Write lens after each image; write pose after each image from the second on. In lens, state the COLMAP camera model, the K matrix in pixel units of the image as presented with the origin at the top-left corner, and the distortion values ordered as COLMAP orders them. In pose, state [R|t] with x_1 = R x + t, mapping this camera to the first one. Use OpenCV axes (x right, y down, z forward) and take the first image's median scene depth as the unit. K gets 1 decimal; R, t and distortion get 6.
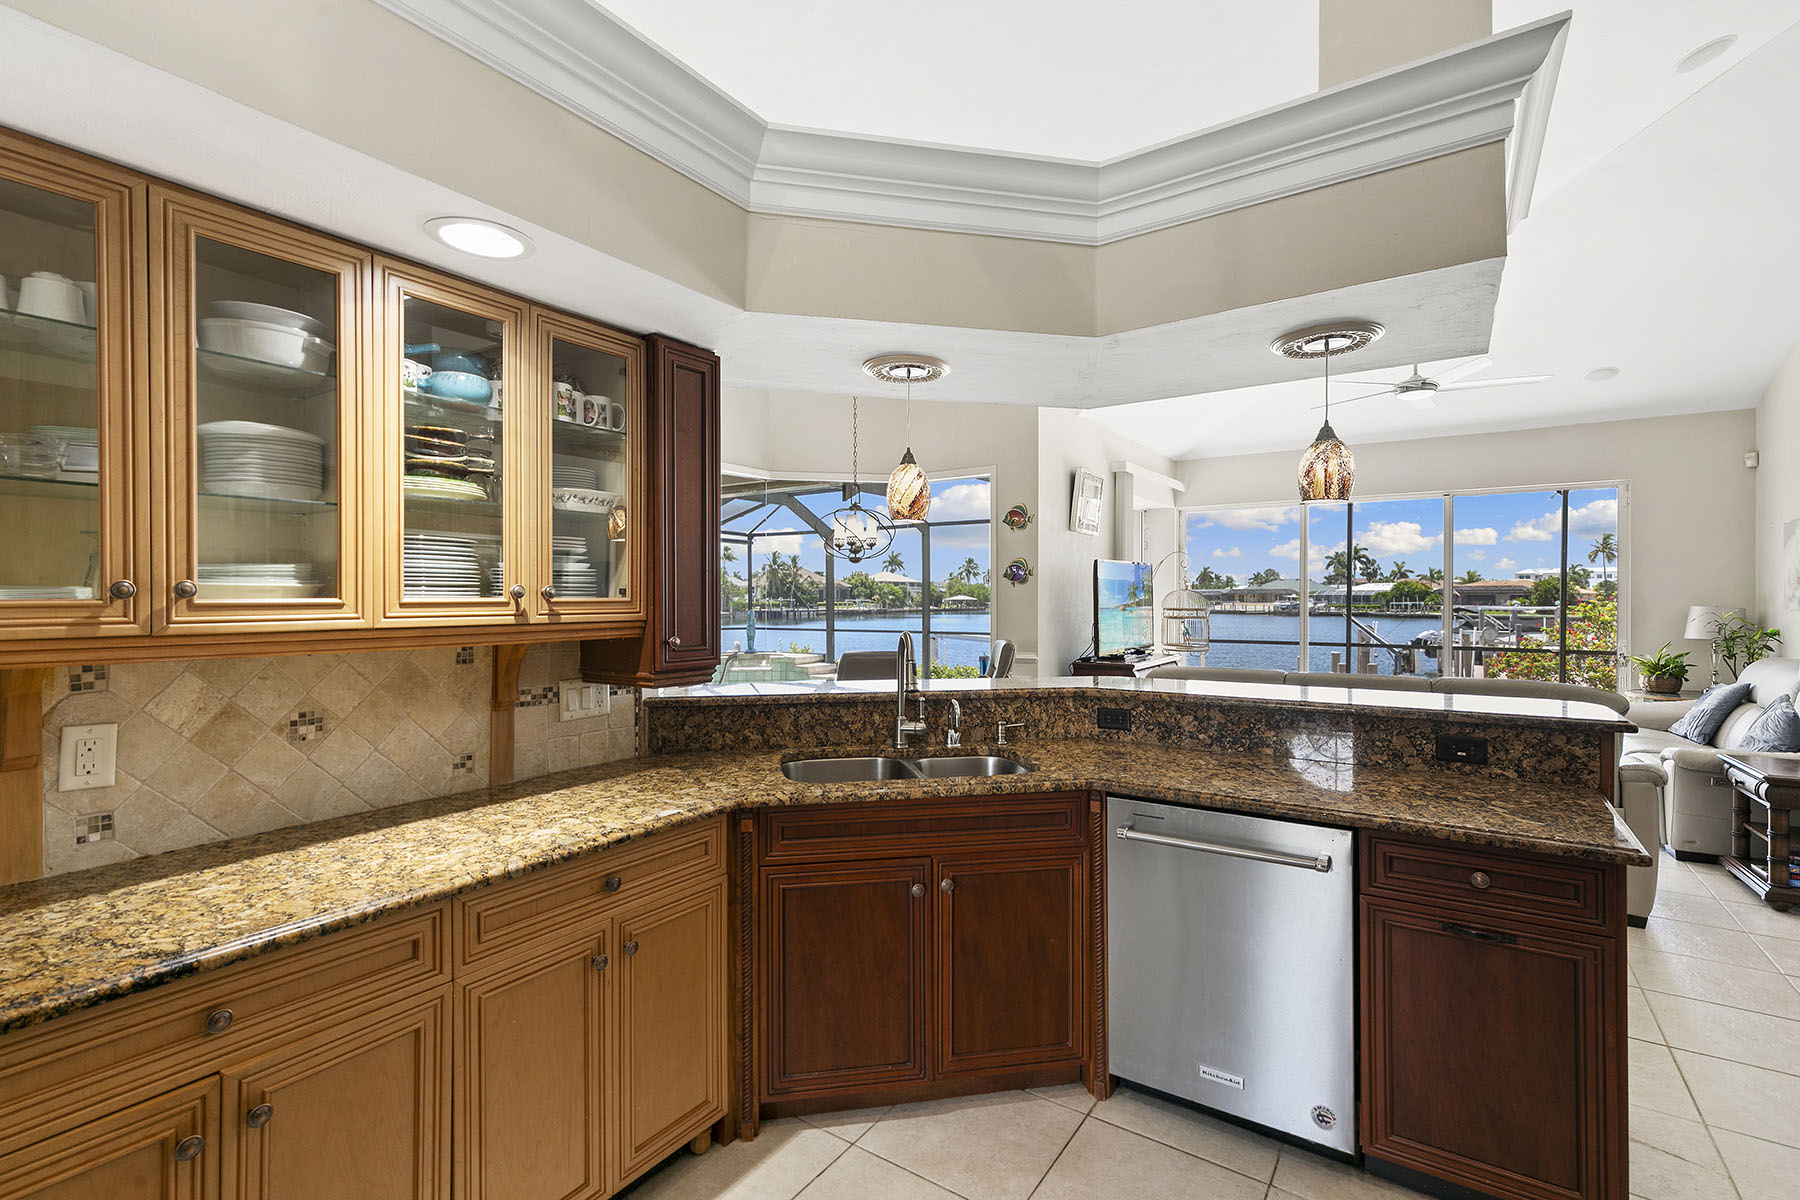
lens RADIAL K [[808.8, 0, 900.5], [0, 808.8, 596.7], [0, 0, 1]] dist [0.009134, -0.003412]
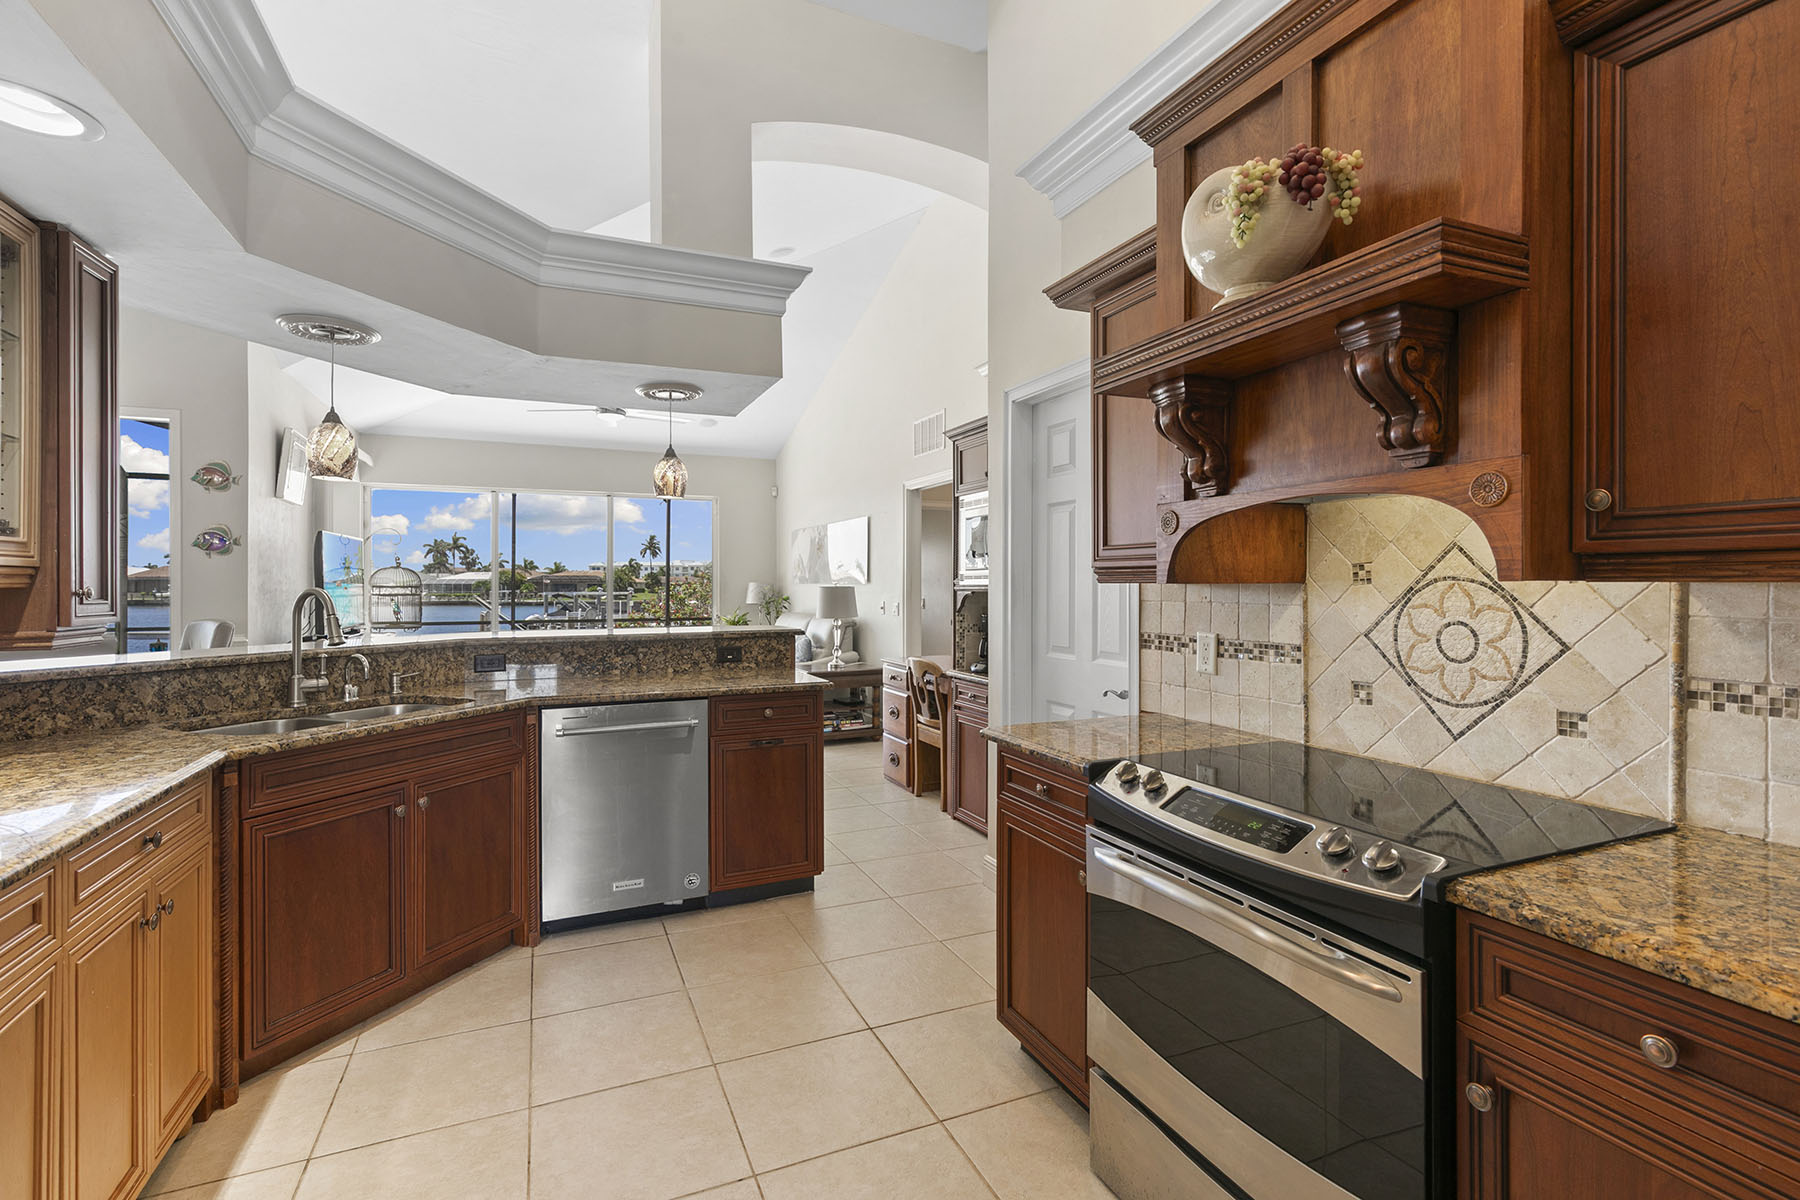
lens RADIAL K [[808.8, 0, 899.6], [0, 808.8, 582.4], [0, 0, 1]] dist [0.009134, -0.003412]
pose [[0.529967, 0.000771, 0.848018, -0.499681], [0.002357, 0.999994, -0.002382, 0.044123], [-0.848015, 0.003261, 0.529962, -0.161156]]
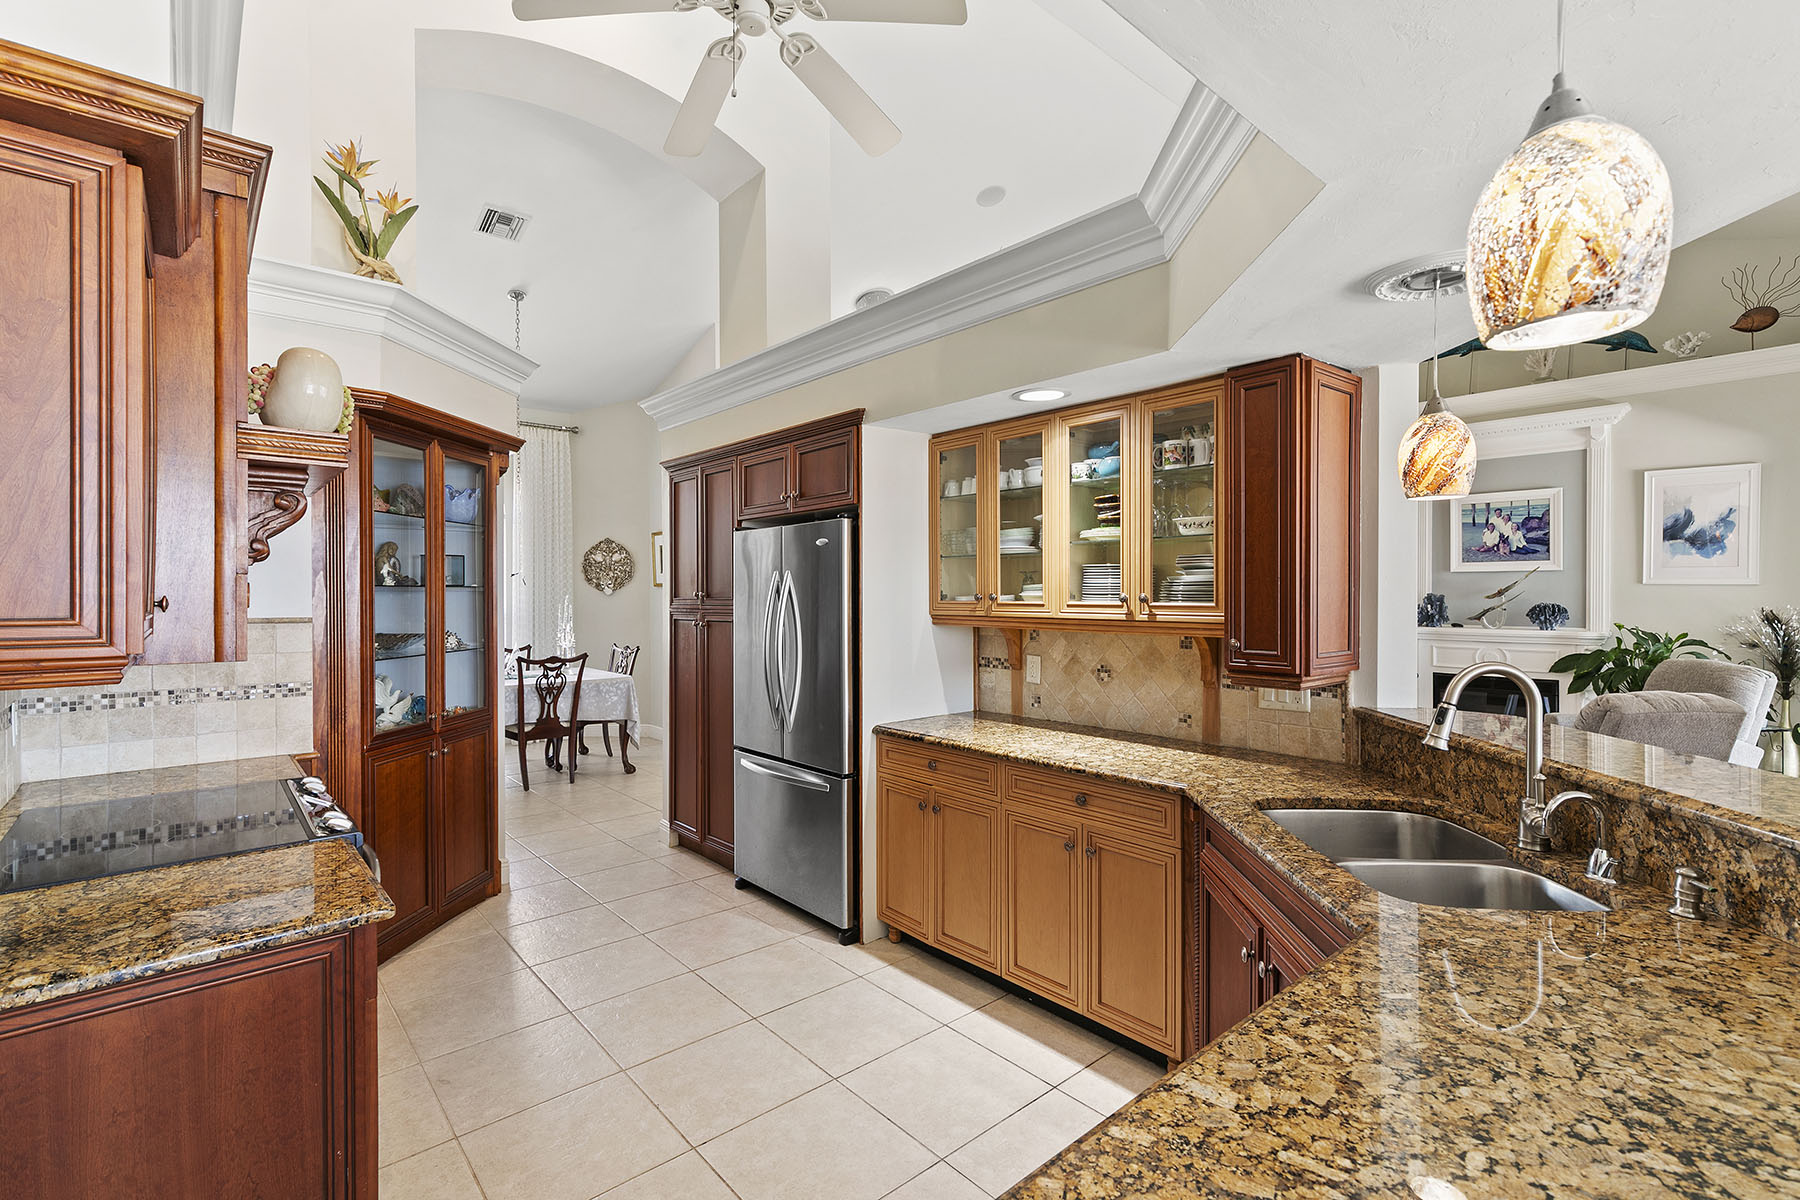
lens RADIAL K [[808.8, 0, 874.8], [0, 808.8, 593.2], [0, 0, 1]] dist [0.009134, -0.003412]
pose [[-0.267594, 0.003400, -0.963526, 0.831873], [0.001911, 0.999994, 0.002998, -0.015877], [0.963530, -0.001039, -0.267599, 0.748790]]
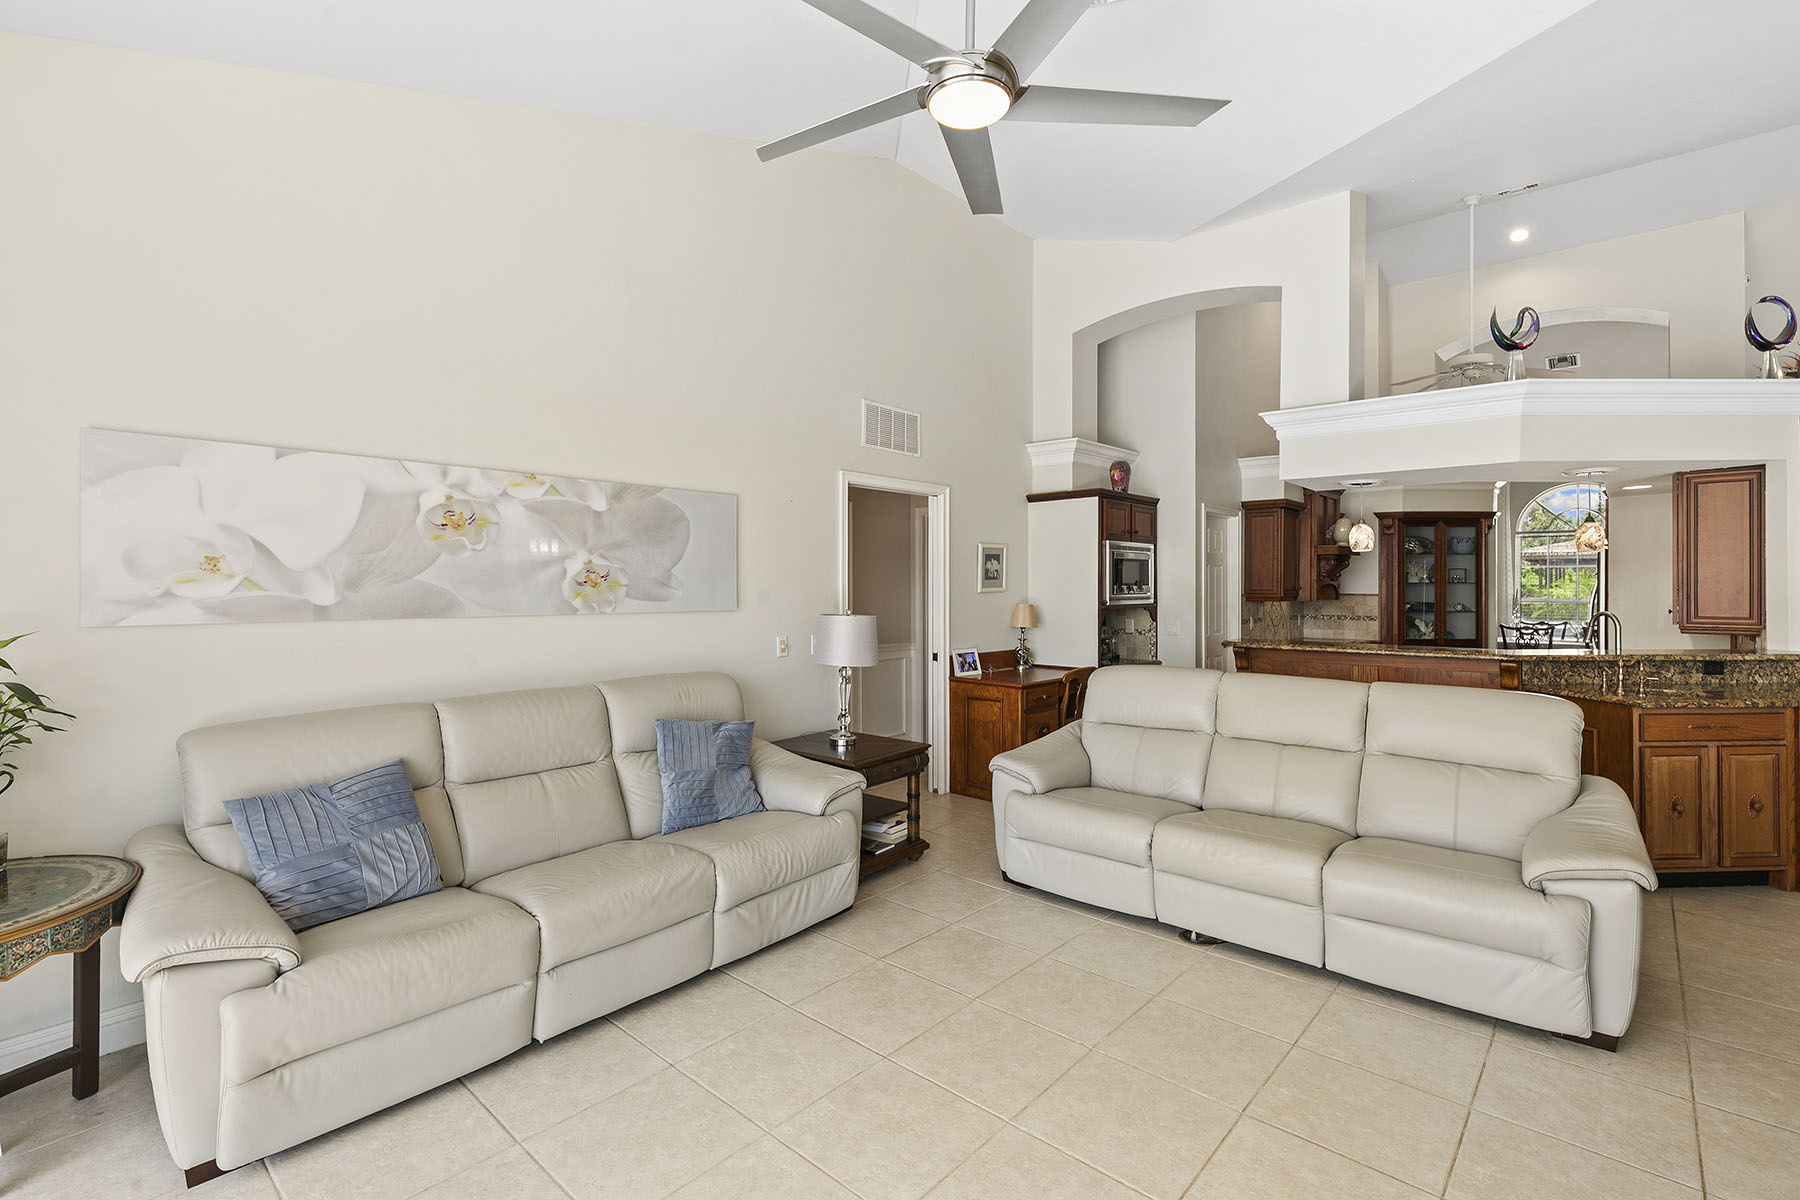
lens RADIAL K [[808.8, 0, 912.8], [0, 808.8, 585.6], [0, 0, 1]] dist [0.009134, -0.003412]
pose [[-0.991307, -0.000191, 0.131568, 1.391134], [-0.000392, 0.999999, -0.001496, -0.009040], [-0.131568, -0.001535, -0.991306, 3.238145]]
